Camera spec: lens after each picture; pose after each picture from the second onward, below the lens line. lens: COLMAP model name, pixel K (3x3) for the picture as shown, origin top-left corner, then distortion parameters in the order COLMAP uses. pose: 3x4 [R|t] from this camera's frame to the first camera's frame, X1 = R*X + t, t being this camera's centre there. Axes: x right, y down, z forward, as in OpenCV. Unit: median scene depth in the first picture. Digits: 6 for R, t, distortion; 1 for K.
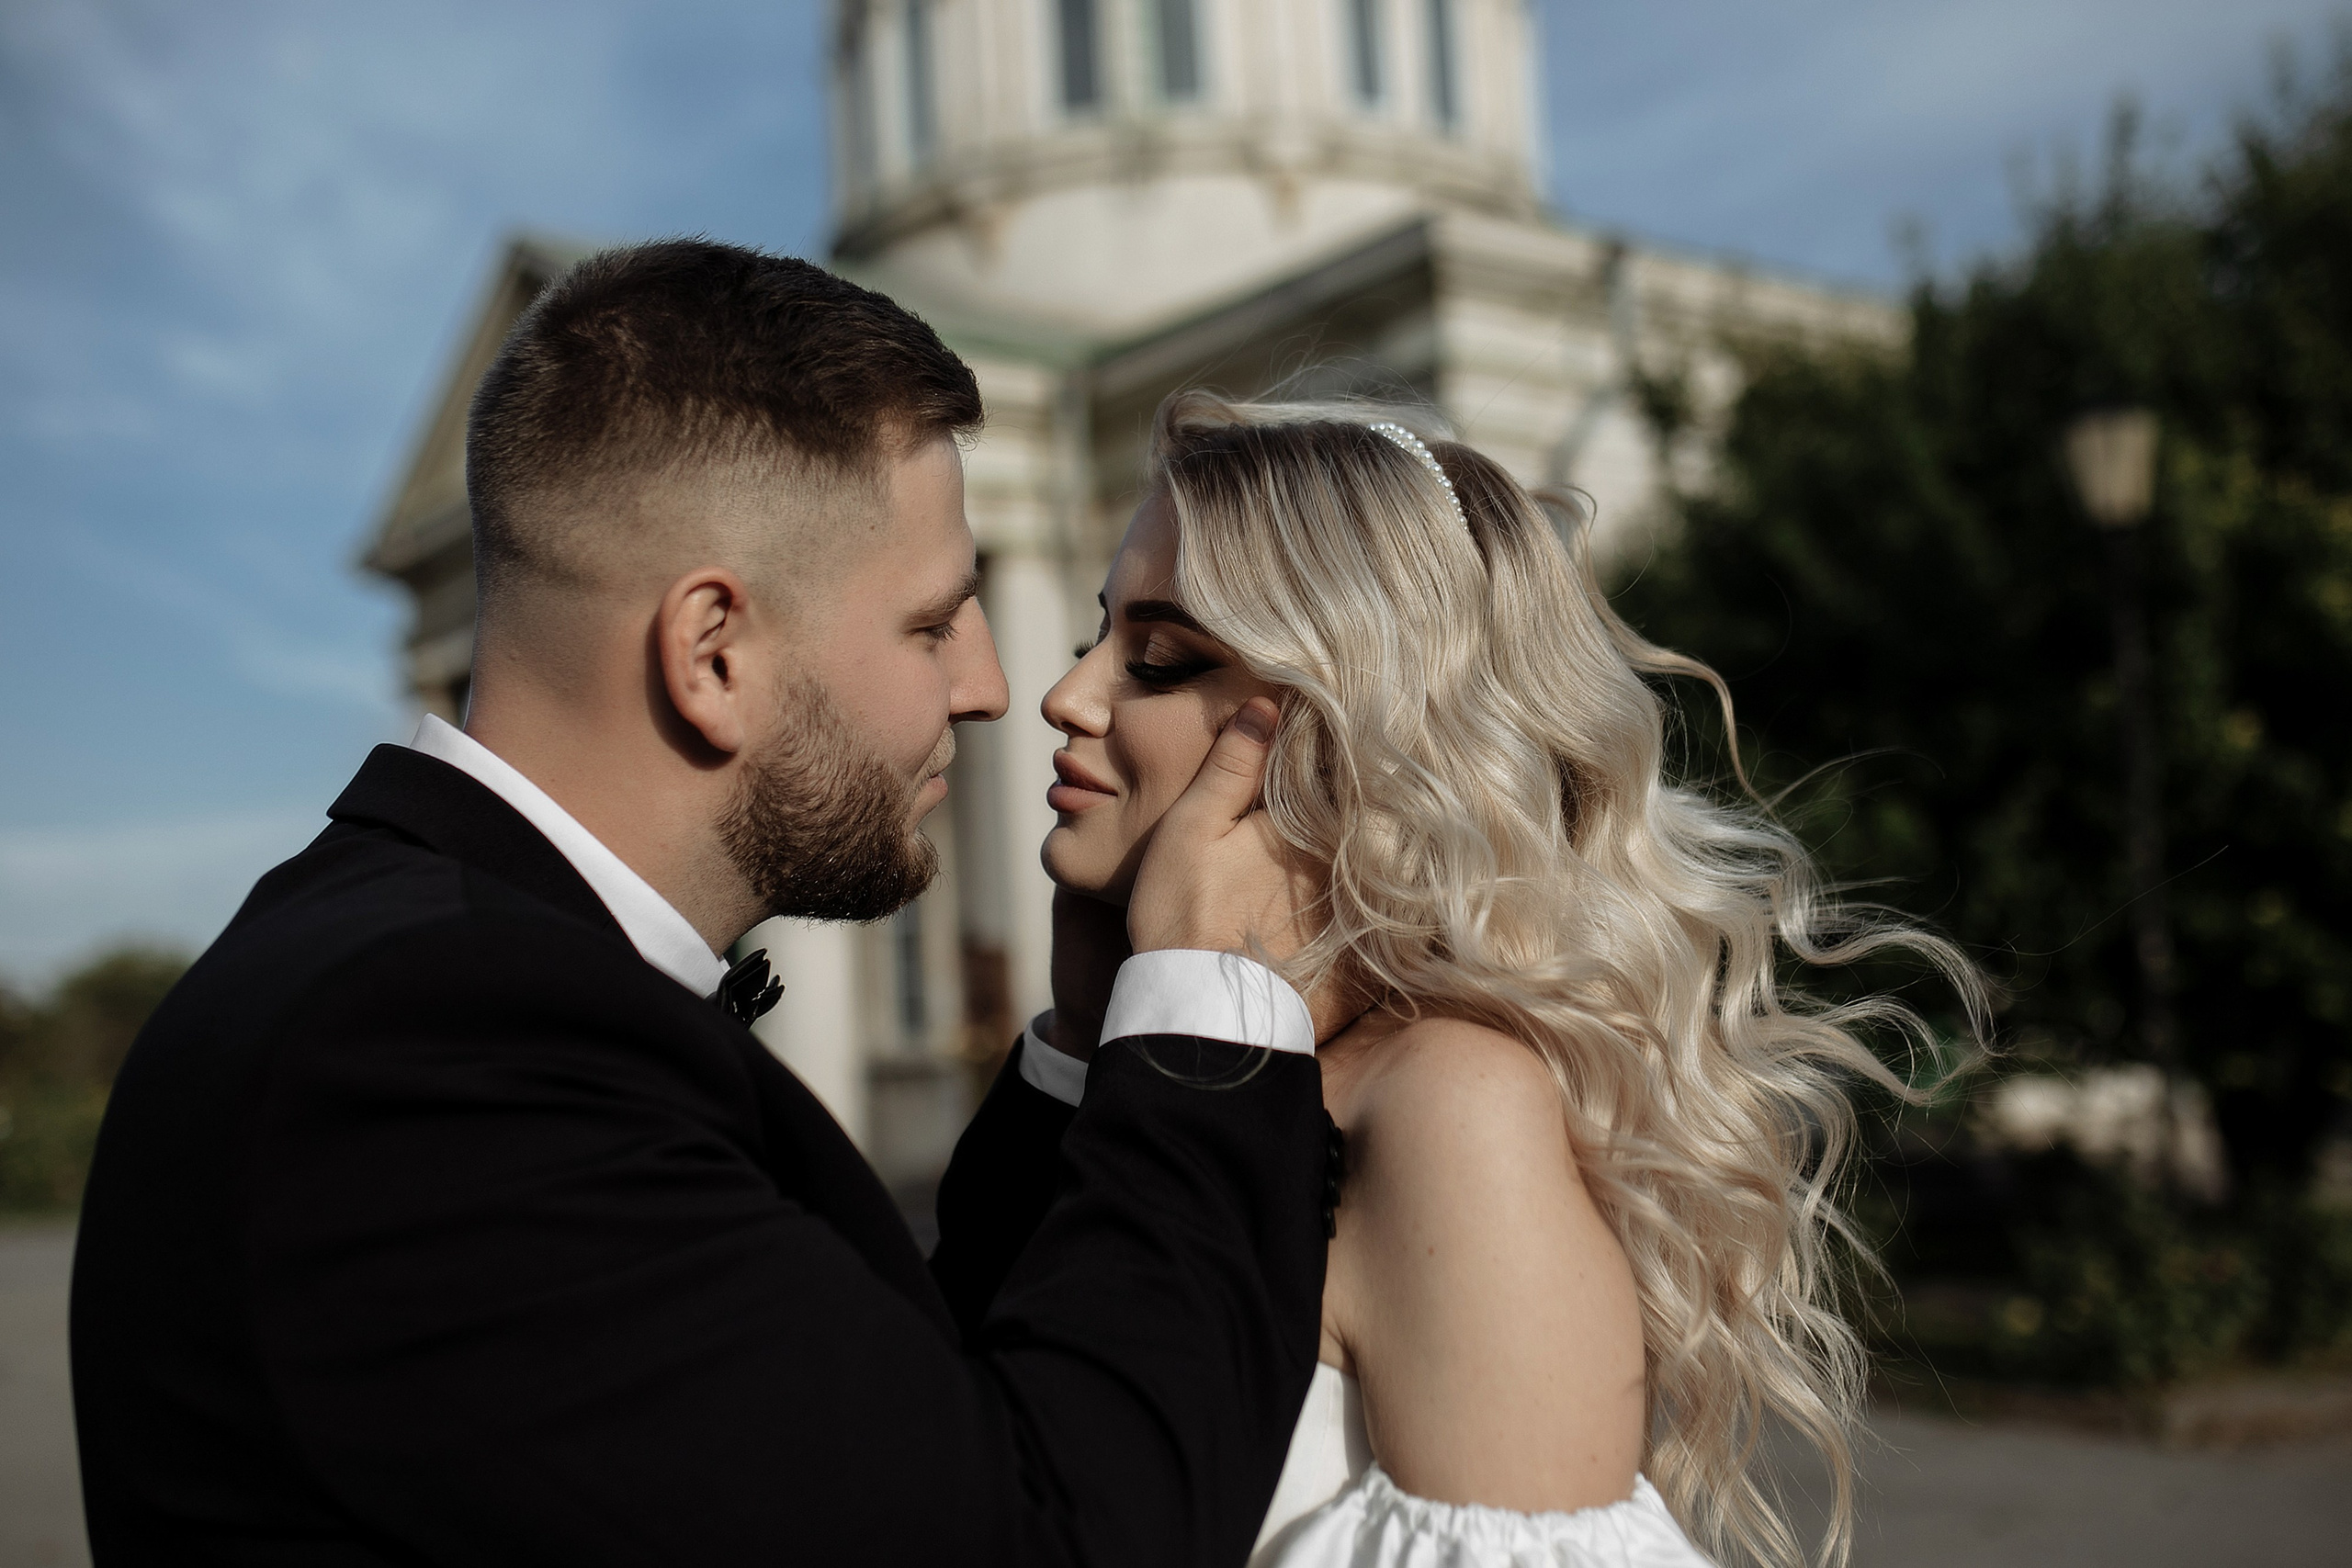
lens RADIAL K [[2489.7, 0, 1237.3], [0, 2489.7, 753.2], [0, 0, 1]] dist [-0.008057, -0.016482]
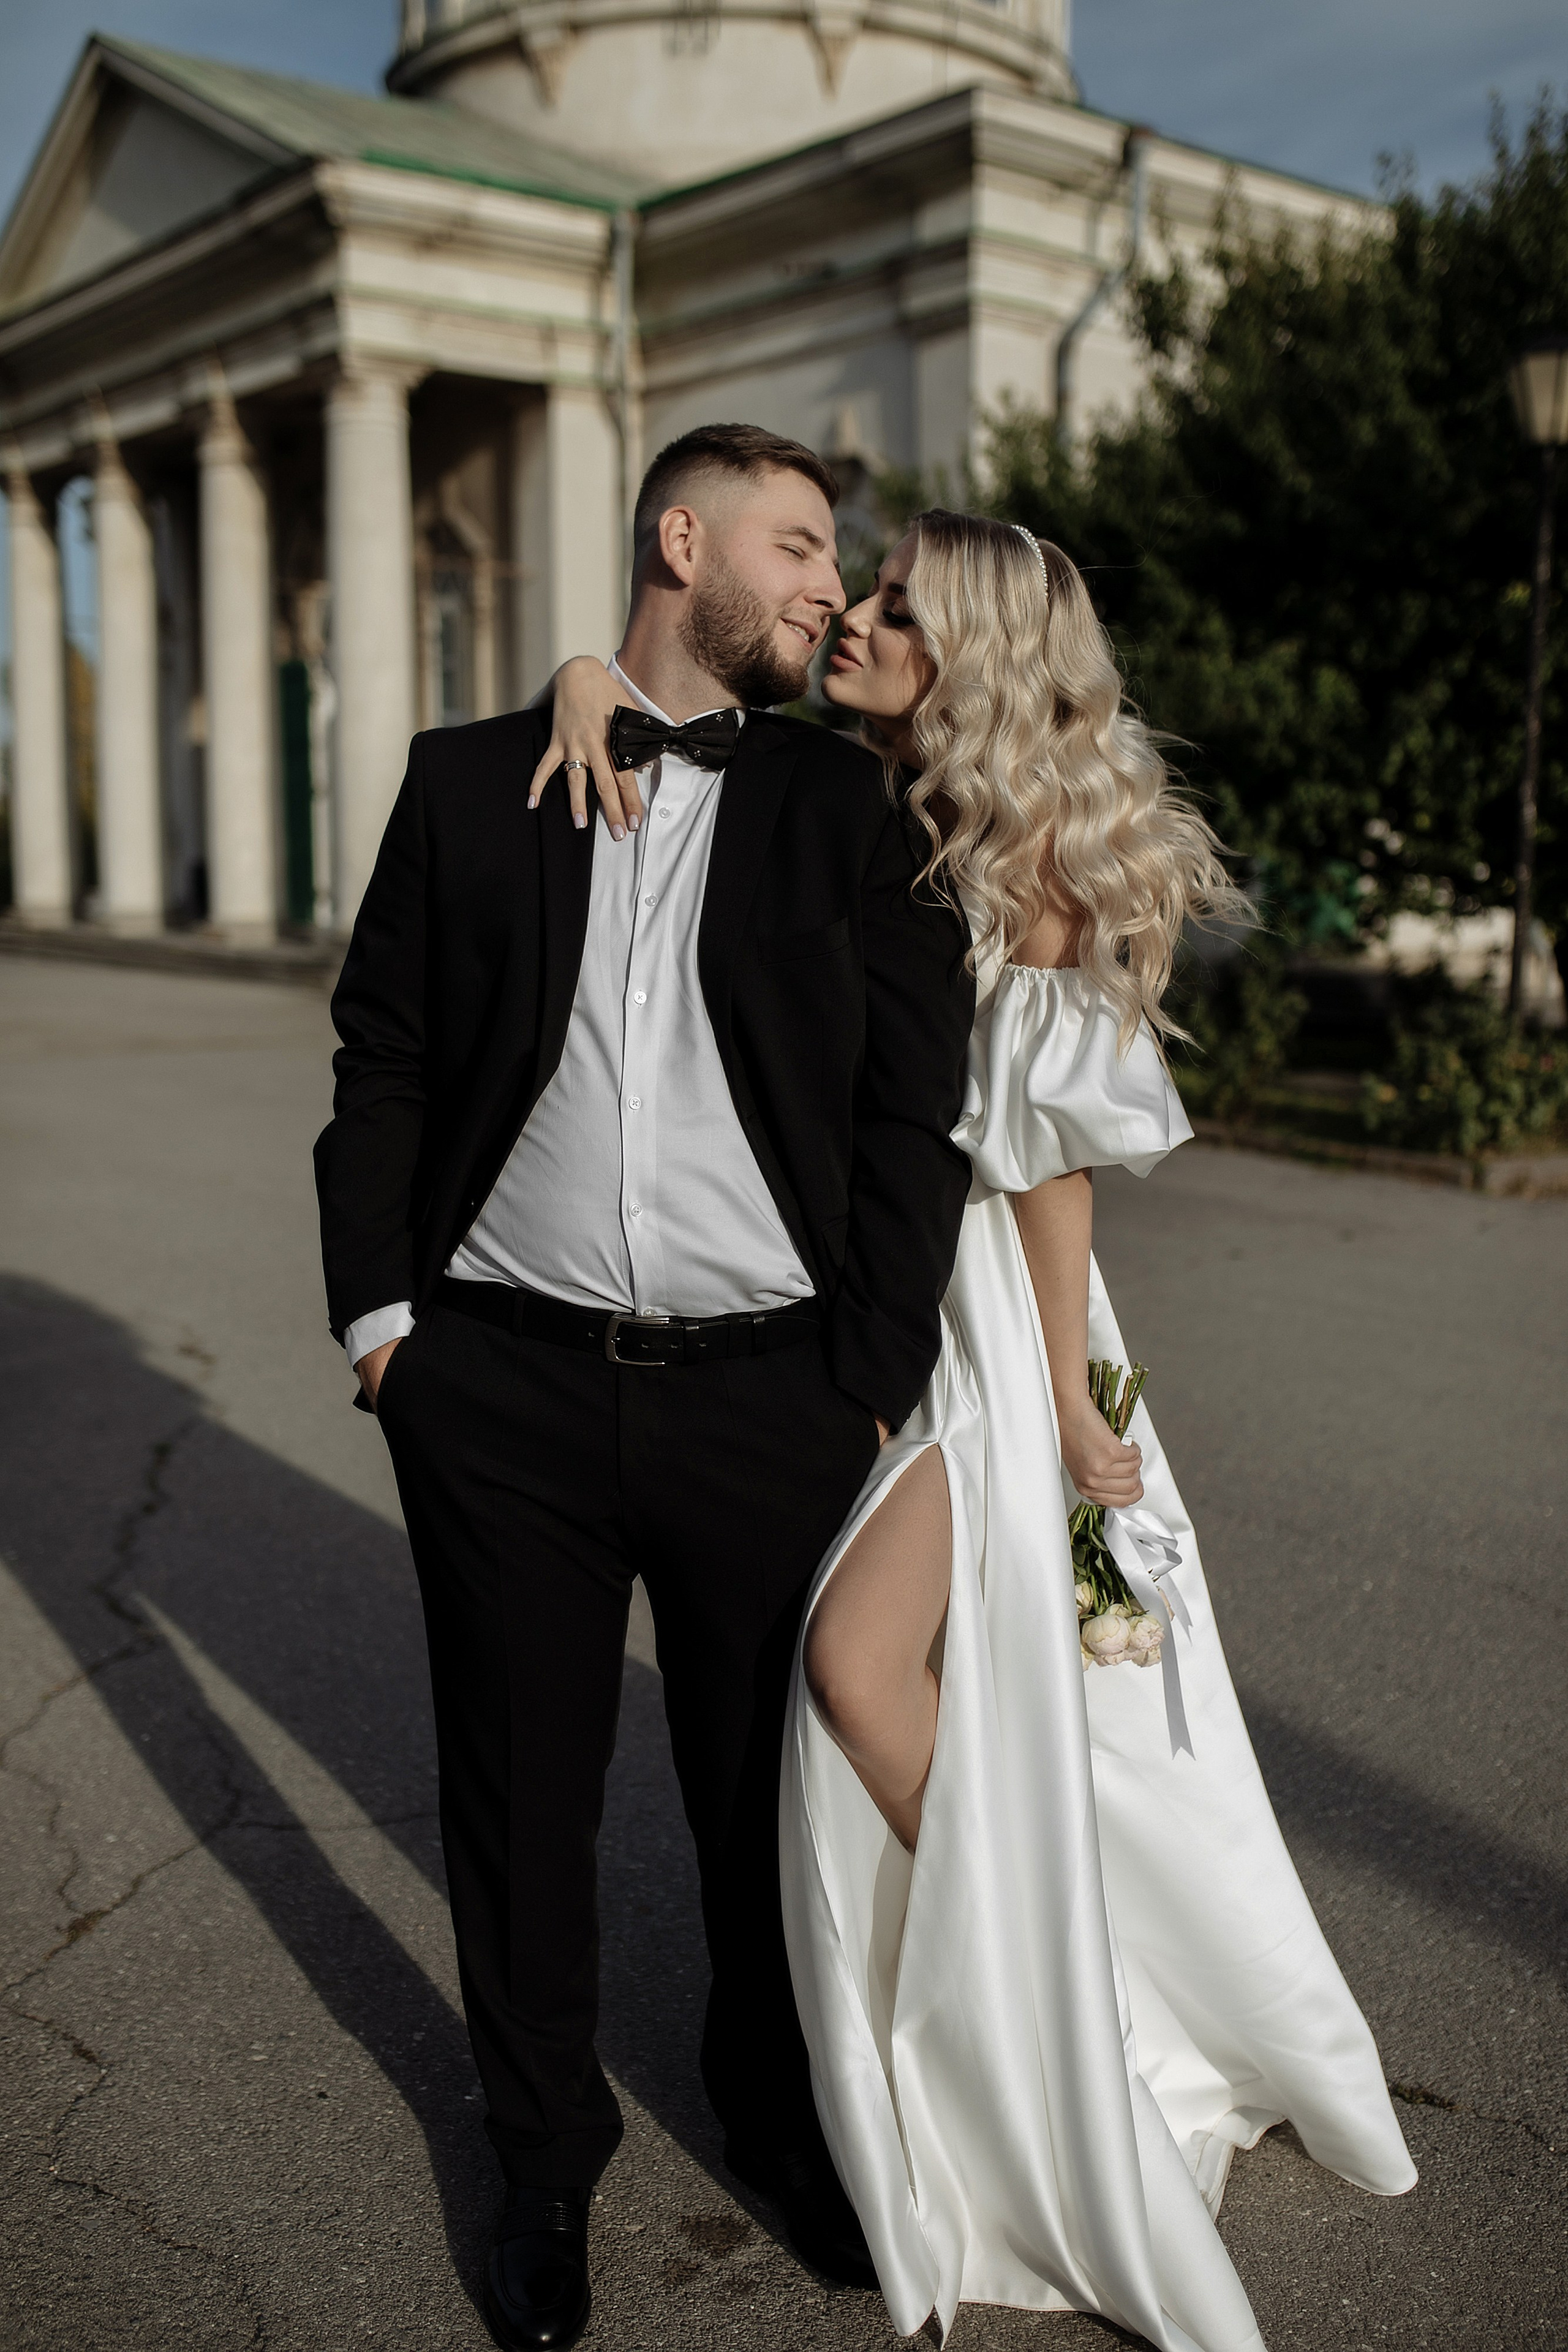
lens RADIAL K [[2229.4, 0, 784.0], [0, 2229.4, 1176.0], [0, 0, 1]] dist [-0.068855, 0.102361]
pose [[0.997731, 0.053984, 0.040232, -0.019470], [-0.062492, 0.964912, 0.255028, -0.001198], [-0.025053, -0.256963, 0.966096, -0.054527]]
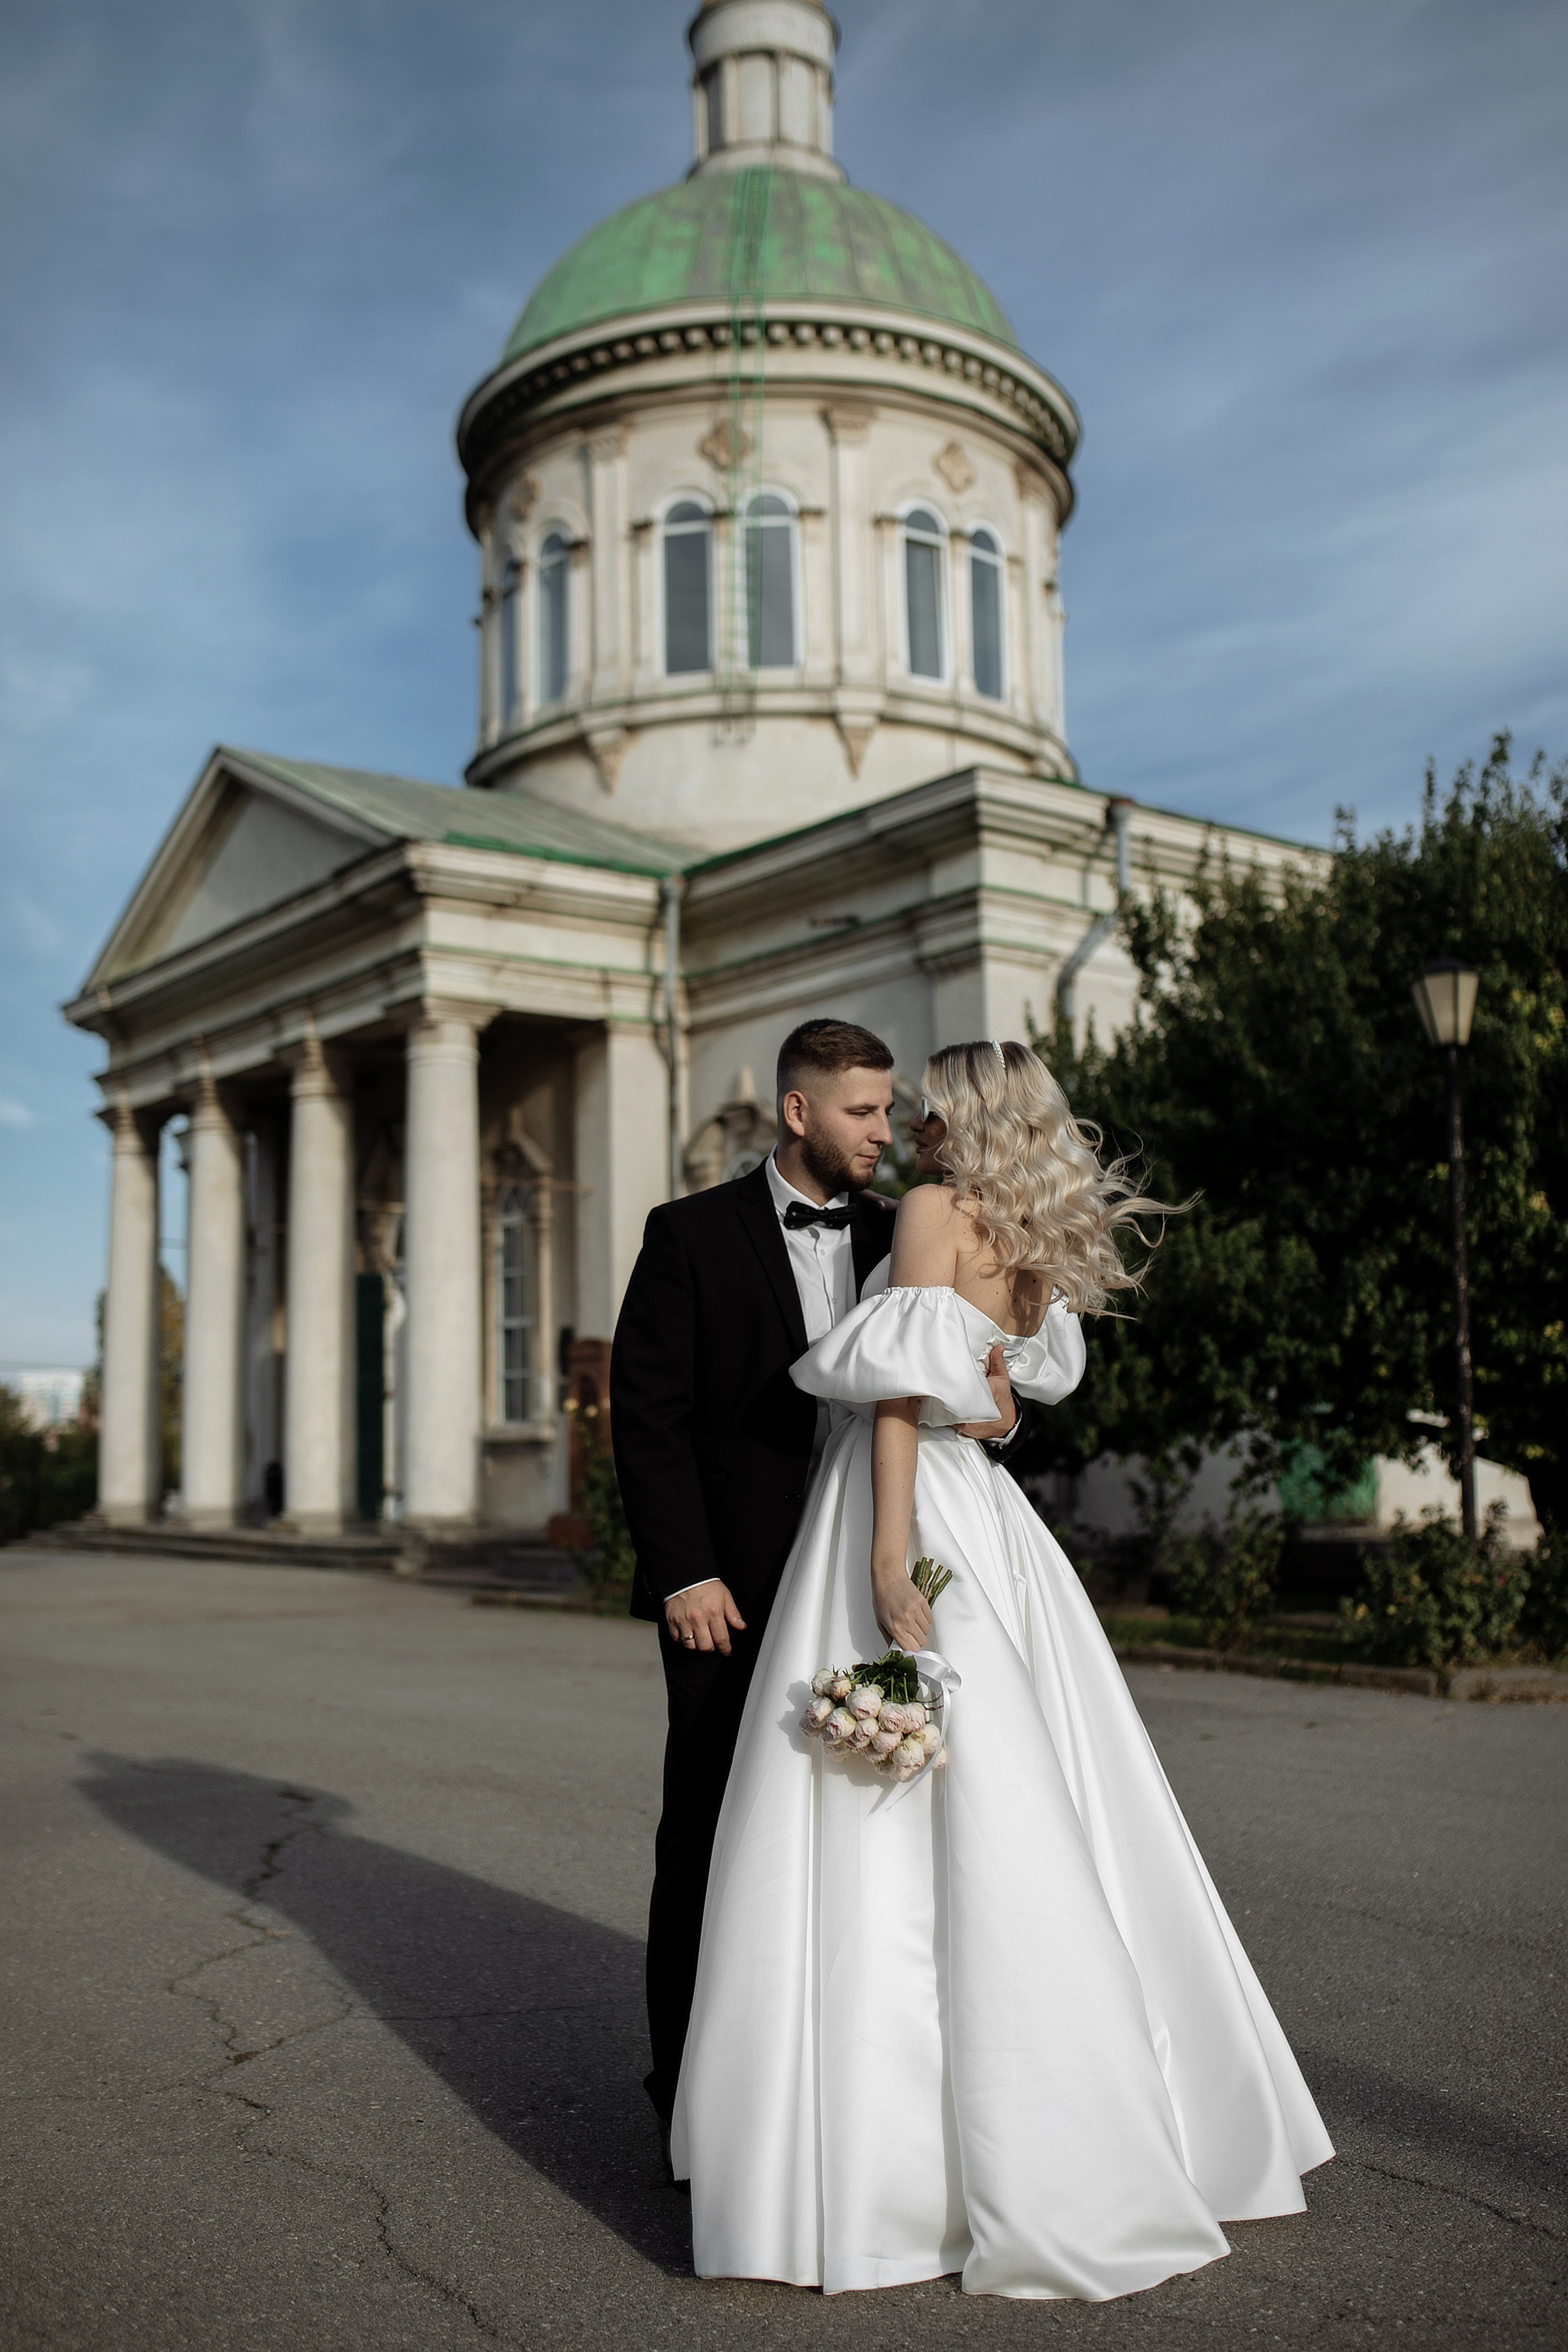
lens RADIAL K [[2229.4, 0, 784.0], [0, 2229.4, 1176.0], [0, 0, 1]] dist [-0.068855, 0.102361]
pose [[0.999113, 0.042099, 0.000012, -0.009142], [-0.042094, 0.998983, -0.016141, 0.009100], [-0.000691, 0.016127, 0.999870, -0.135234]]
